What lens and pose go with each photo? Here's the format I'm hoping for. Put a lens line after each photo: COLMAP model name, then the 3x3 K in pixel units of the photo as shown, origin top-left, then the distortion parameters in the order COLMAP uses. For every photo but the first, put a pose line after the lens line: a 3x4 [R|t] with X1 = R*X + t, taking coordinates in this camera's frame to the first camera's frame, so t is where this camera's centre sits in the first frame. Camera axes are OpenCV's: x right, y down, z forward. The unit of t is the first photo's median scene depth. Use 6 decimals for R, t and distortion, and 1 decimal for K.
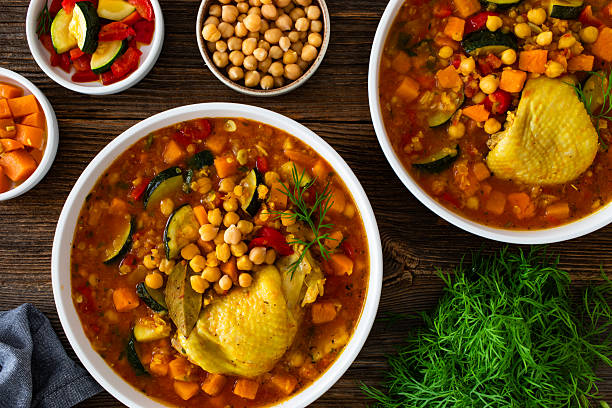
lens RADIAL K [[1059.9, 0, 306.0], [0, 1059.9, 204.0], [0, 0, 1]] dist [-0.119126, 0.067914]
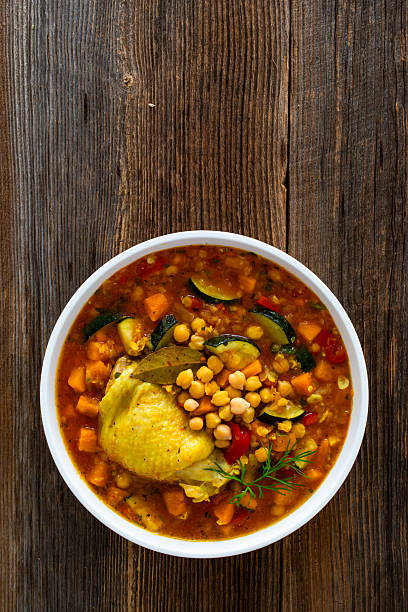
lens RADIAL K [[1059.9, 0, 204.0], [0, 1059.9, 306.0], [0, 0, 1]] dist [-0.119126, 0.067914]
pose [[0.153553, 0.987968, 0.018477, -0.183764], [-0.988001, 0.153819, -0.013939, 0.060879], [-0.016613, -0.016115, 0.999732, -0.005614]]
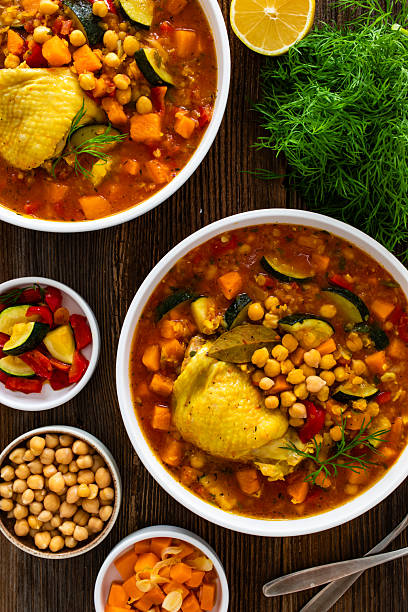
lens RADIAL K [[1059.9, 0, 204.0], [0, 1059.9, 306.0], [0, 0, 1]] dist [-0.119126, 0.067914]
pose [[0.154707, 0.987796, 0.018004, -0.173990], [-0.987763, 0.155015, -0.017177, 0.136907], [-0.019758, -0.015126, 0.999690, -0.003226]]
